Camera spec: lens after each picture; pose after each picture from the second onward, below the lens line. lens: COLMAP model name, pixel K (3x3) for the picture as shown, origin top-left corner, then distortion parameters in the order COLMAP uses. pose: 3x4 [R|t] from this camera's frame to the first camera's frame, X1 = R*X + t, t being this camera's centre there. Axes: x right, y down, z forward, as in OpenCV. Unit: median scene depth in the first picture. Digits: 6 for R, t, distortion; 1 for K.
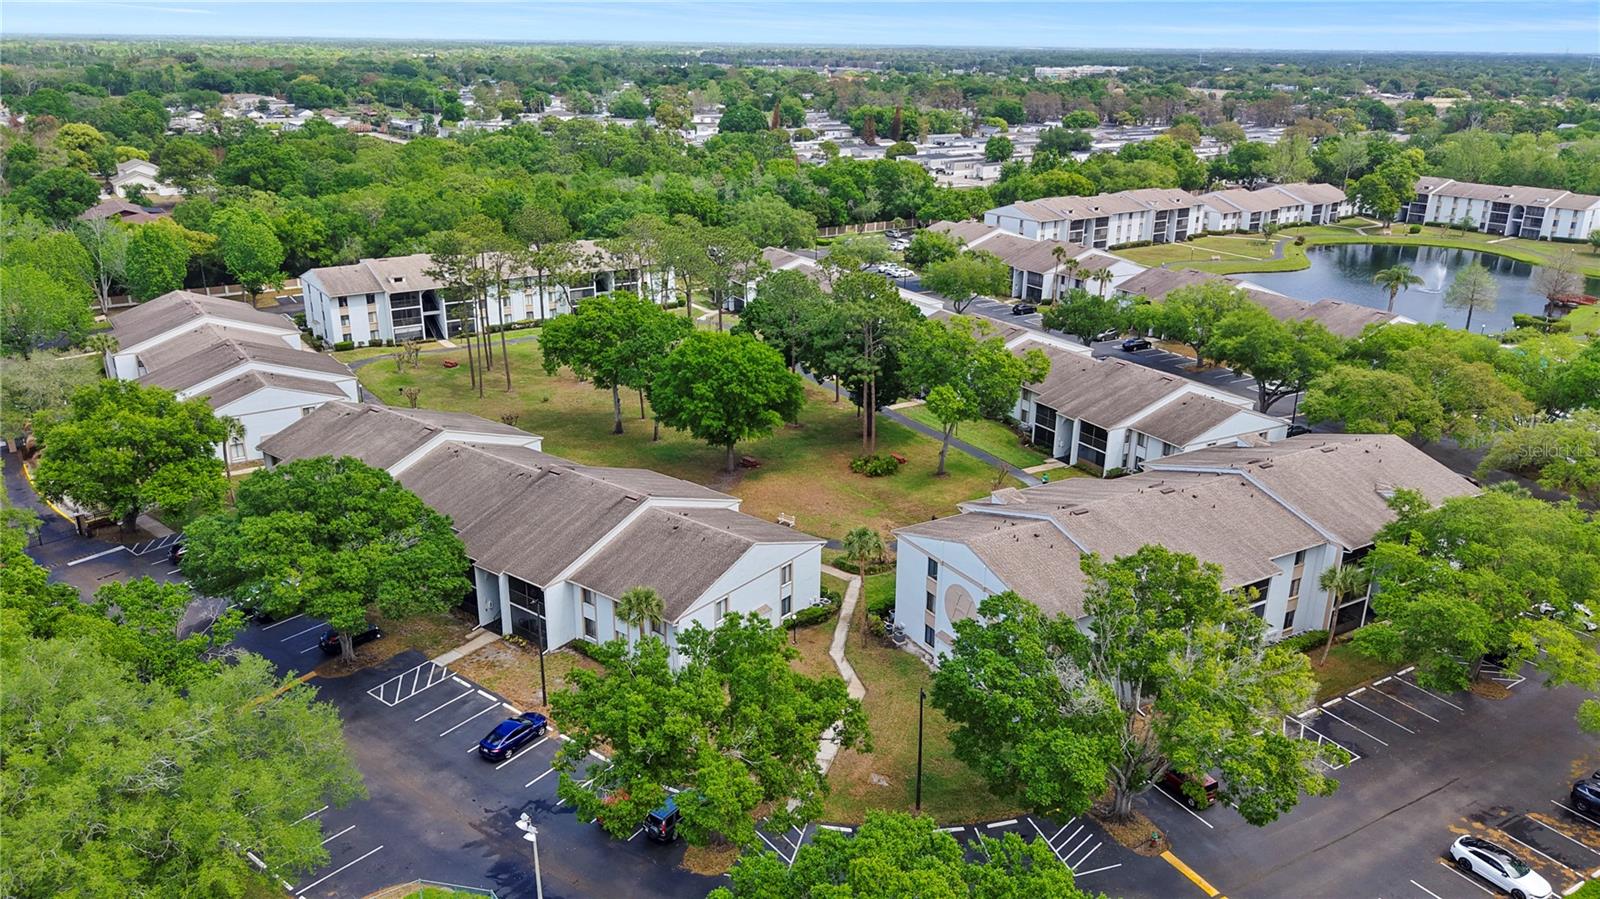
lens RADIAL K [[1129.4, 0, 802.6], [0, 1129.4, 425.3], [0, 0, 1]] dist [0.011791, -0.033851]
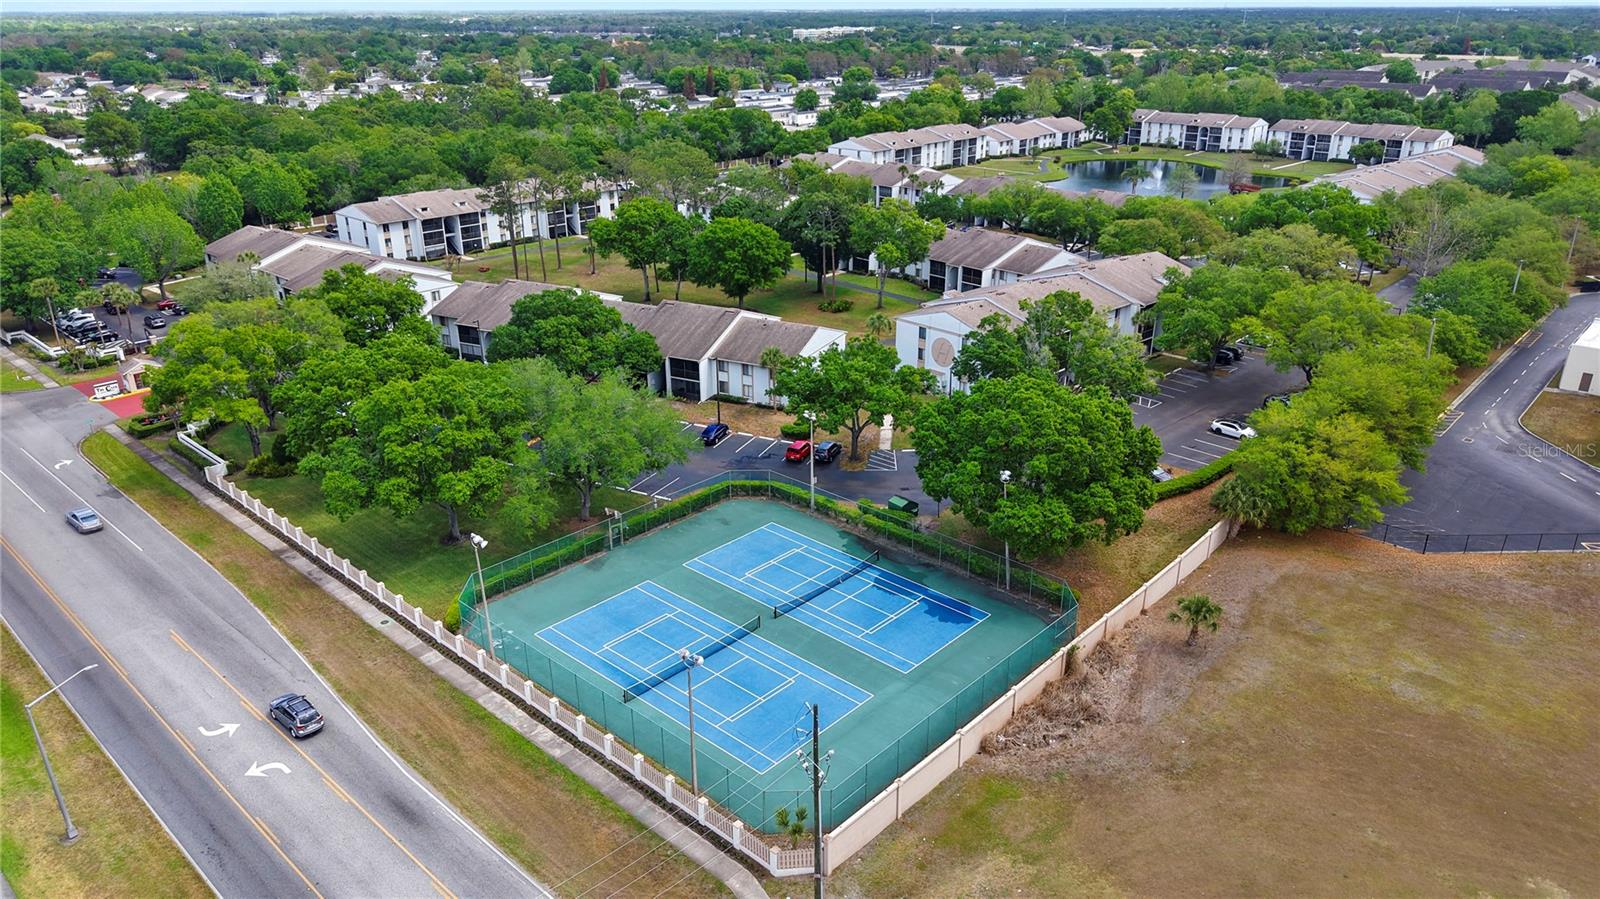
lens RADIAL K [[1077.9, 0, 800.0], [0, 1077.9, 449.5], [0, 0, 1]] dist [0.004665, -0.026216]
pose [[0.975057, -0.095826, 0.200202, -0.136037], [0.082765, 0.993918, 0.072641, 0.056159], [-0.205945, -0.054259, 0.977058, -0.187596]]
